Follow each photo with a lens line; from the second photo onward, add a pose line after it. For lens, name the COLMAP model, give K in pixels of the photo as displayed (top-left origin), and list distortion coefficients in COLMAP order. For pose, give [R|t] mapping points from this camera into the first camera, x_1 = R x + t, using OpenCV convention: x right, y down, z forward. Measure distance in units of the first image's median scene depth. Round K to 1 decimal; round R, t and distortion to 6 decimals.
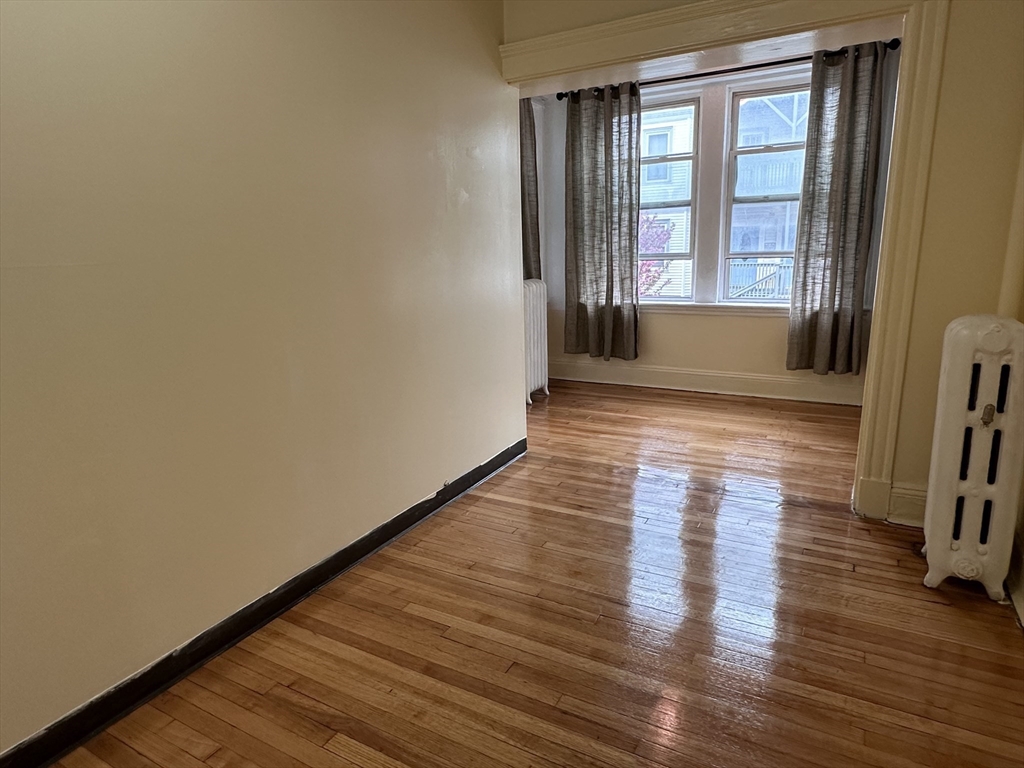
lens RADIAL K [[612.2, 0, 510.1], [0, 612.2, 384.9], [0, 0, 1]] dist [-0.002749, 0.001703]
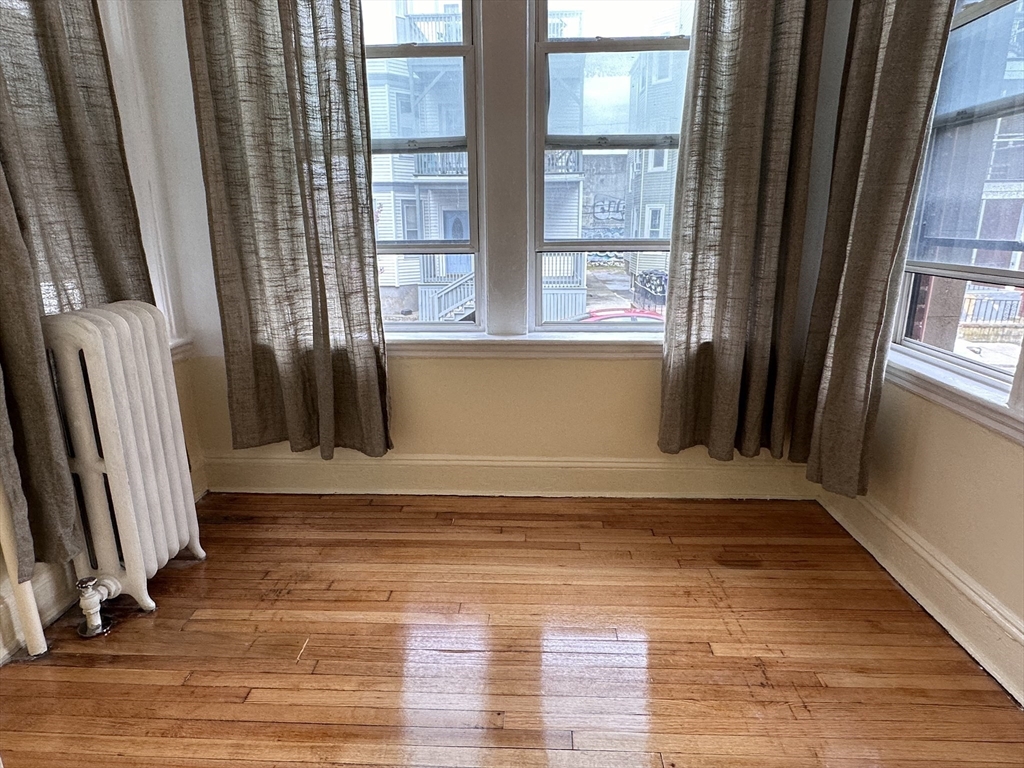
lens RADIAL K [[612.2, 0, 510.1], [0, 612.2, 384.9], [0, 0, 1]] dist [-0.002749, 0.001703]
pose [[0.889463, -0.097225, 0.446546, 0.076896], [0.085329, 0.995256, 0.046729, -0.113546], [-0.448971, -0.003461, 0.893540, 0.513151]]
